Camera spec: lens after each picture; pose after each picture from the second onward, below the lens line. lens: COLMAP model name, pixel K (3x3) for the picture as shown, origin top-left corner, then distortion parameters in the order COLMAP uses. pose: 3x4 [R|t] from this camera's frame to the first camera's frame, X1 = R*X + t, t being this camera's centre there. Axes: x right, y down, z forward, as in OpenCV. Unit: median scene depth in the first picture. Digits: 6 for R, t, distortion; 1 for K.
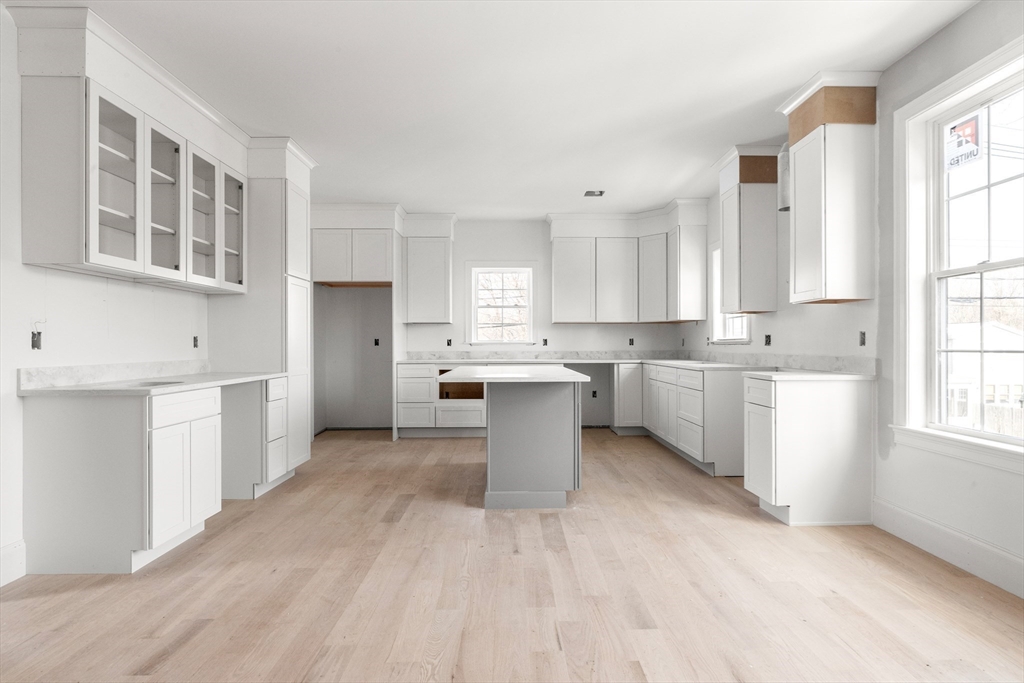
lens RADIAL K [[505.5, 0, 512.0], [0, 505.5, 341.5], [0, 0, 1]] dist [0.000168, 0.000045]
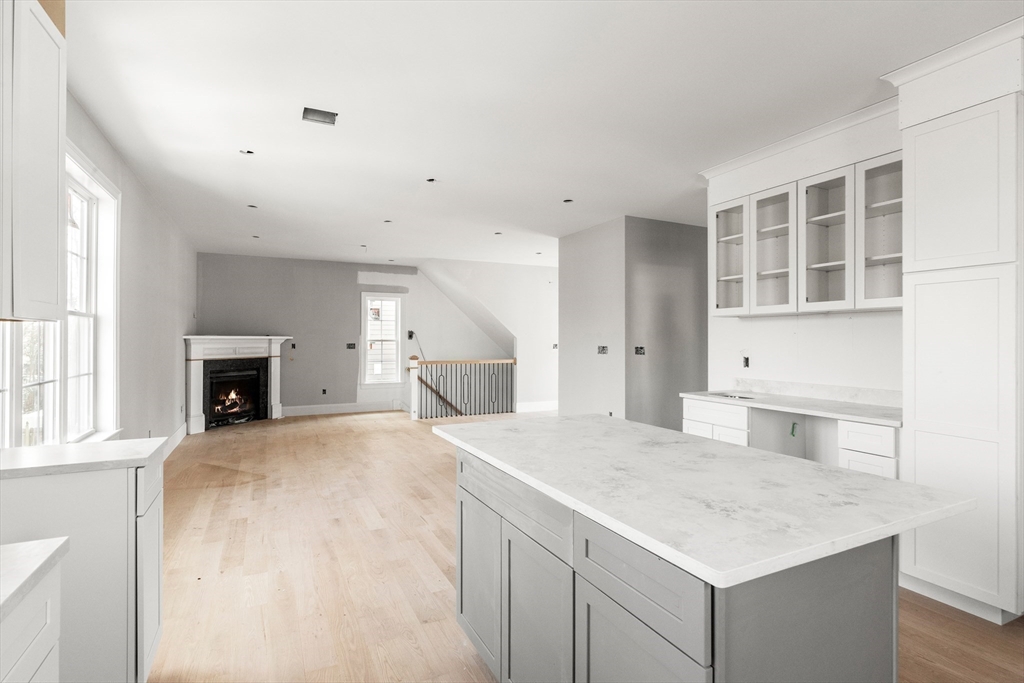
lens RADIAL K [[505.5, 0, 512.0], [0, 505.5, 341.5], [0, 0, 1]] dist [0.000168, 0.000045]
pose [[-0.900121, 0.002038, -0.435636, 0.423306], [0.002563, 0.999997, -0.000617, -0.062820], [0.435633, -0.001672, -0.900123, 1.947741]]
